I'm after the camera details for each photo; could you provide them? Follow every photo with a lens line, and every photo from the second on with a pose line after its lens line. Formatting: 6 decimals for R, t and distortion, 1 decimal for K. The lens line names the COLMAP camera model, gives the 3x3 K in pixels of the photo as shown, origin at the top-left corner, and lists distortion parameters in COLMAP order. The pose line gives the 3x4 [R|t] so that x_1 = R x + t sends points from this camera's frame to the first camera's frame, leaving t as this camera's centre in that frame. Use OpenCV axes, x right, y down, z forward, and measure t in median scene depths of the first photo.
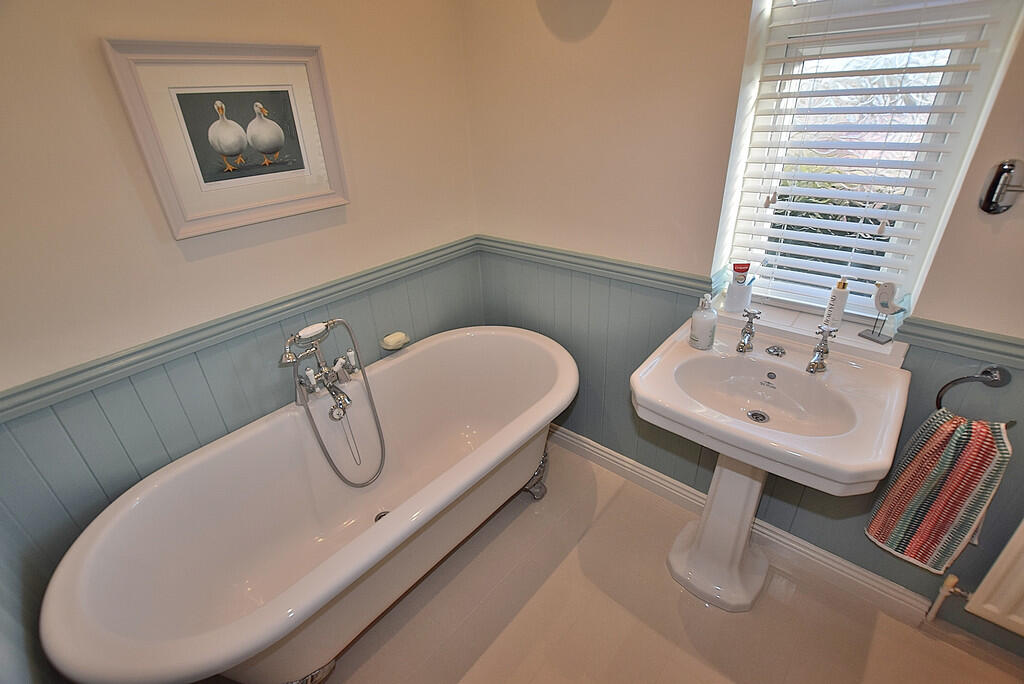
lens RADIAL K [[451.6, 0, 512.0], [0, 451.6, 342.0], [0, 0, 1]] dist [-0.024720, 0.000171]
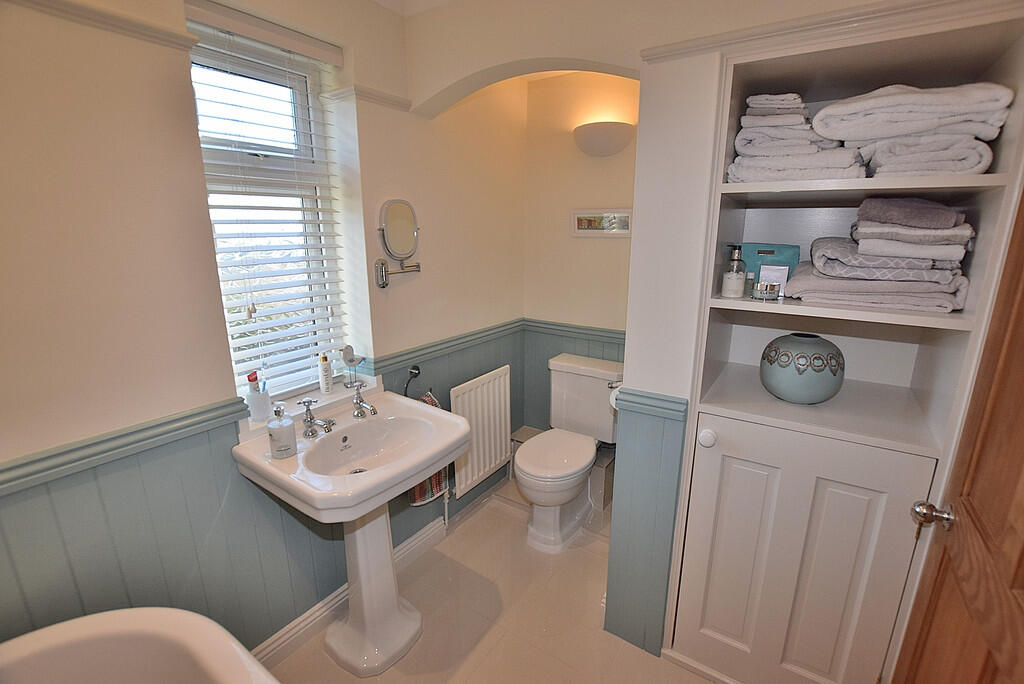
lens RADIAL K [[451.6, 0, 512.0], [0, 451.6, 342.0], [0, 0, 1]] dist [-0.024720, 0.000171]
pose [[-0.070753, -0.211946, 0.974717, -0.582554], [0.464317, 0.857849, 0.220238, -0.209919], [-0.882838, 0.468161, 0.037715, 0.453036]]
